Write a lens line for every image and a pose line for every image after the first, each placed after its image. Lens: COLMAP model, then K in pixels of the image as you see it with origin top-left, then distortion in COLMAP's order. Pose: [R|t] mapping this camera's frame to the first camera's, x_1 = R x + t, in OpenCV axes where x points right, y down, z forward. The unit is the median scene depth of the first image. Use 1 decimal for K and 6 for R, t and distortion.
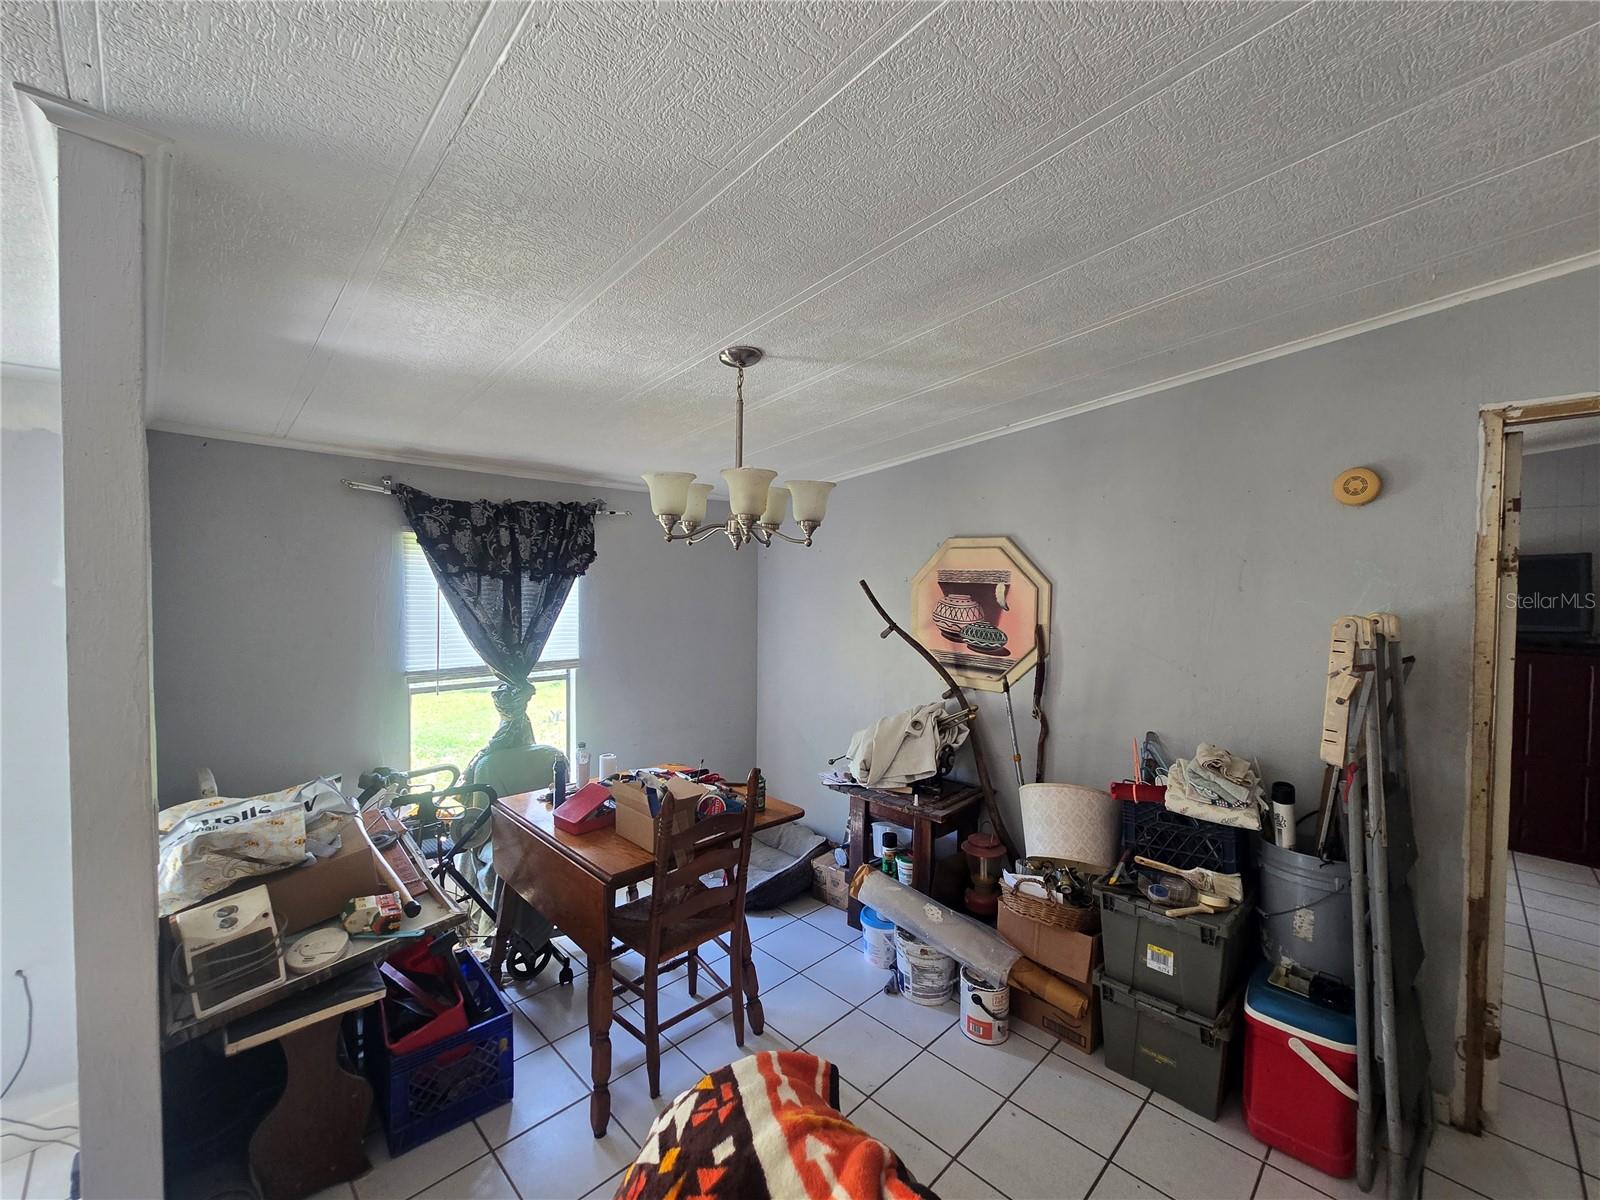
lens RADIAL K [[659.0, 0, 800.0], [0, 659.0, 600.0], [0, 0, 1]] dist [0.000435, 0.000143]
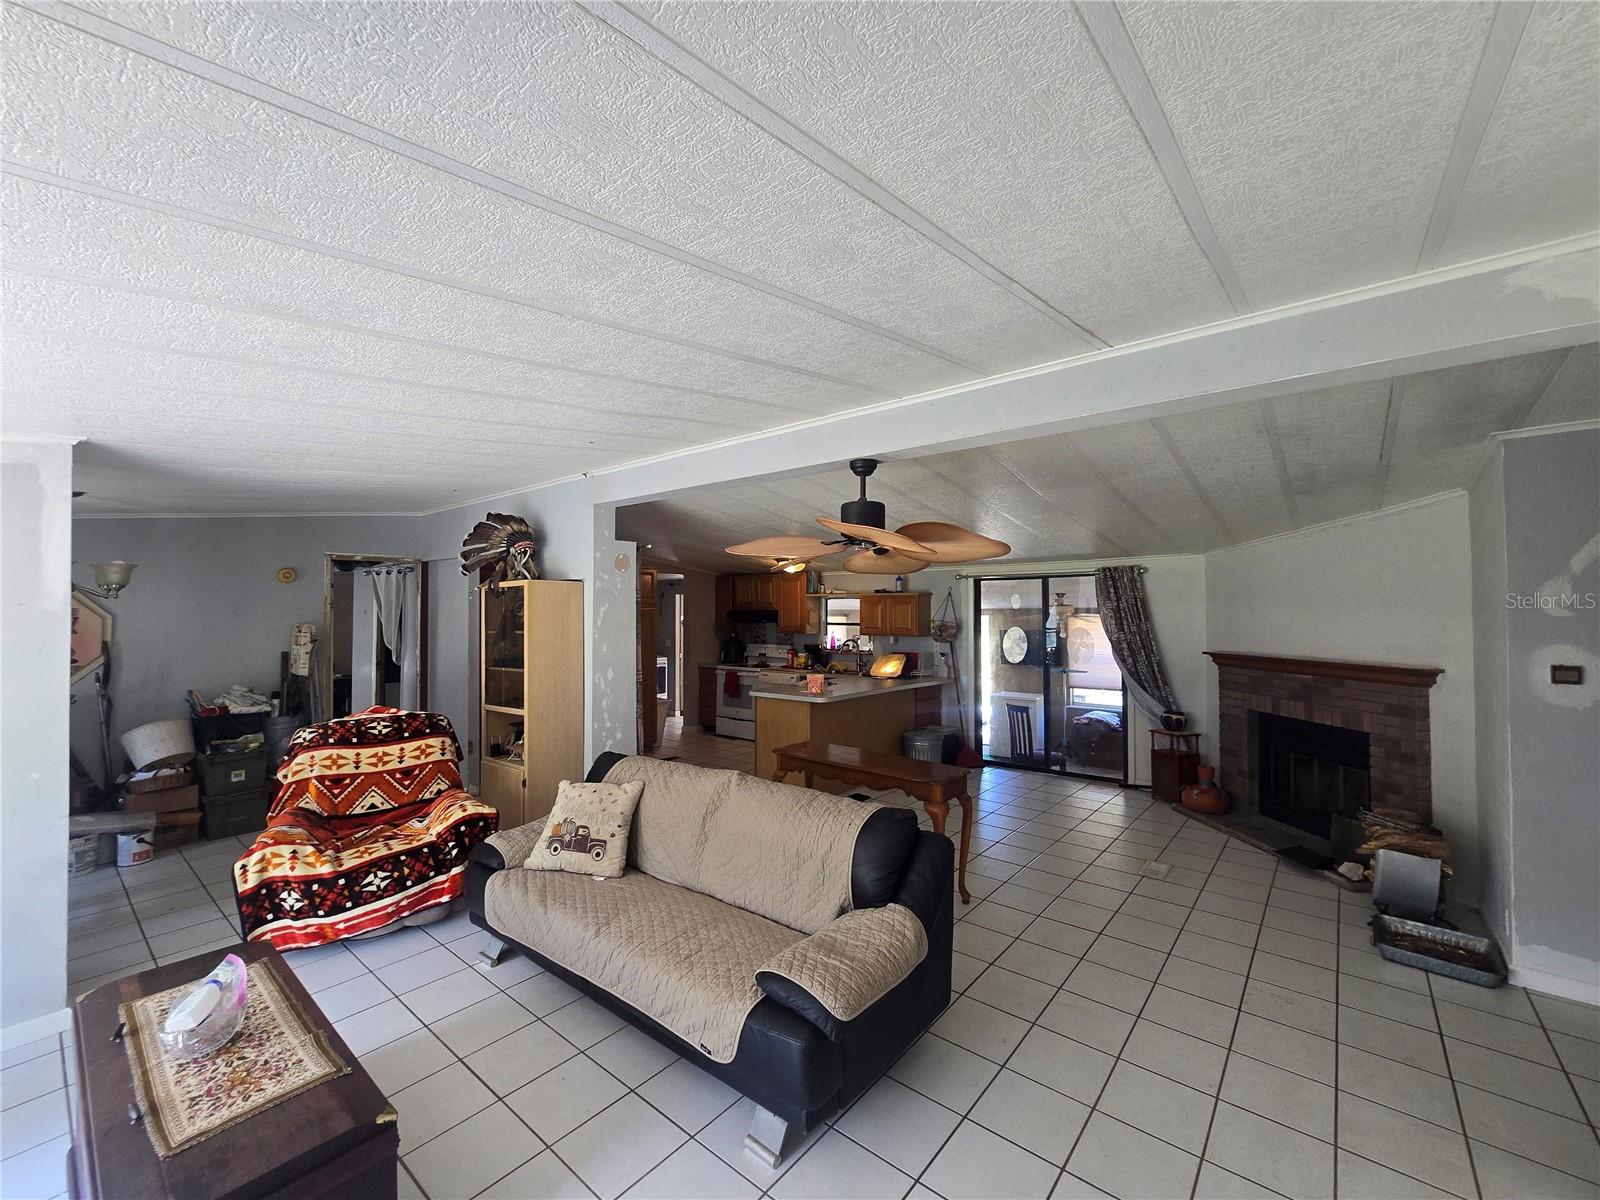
lens RADIAL K [[663.0, 0, 800.0], [0, 663.0, 600.0], [0, 0, 1]] dist [-0.002340, 0.006358]
pose [[-0.102611, 0.009061, 0.994680, -1.847462], [0.041754, 0.999116, -0.004794, 0.018857], [-0.993845, 0.041040, -0.102899, -0.696960]]
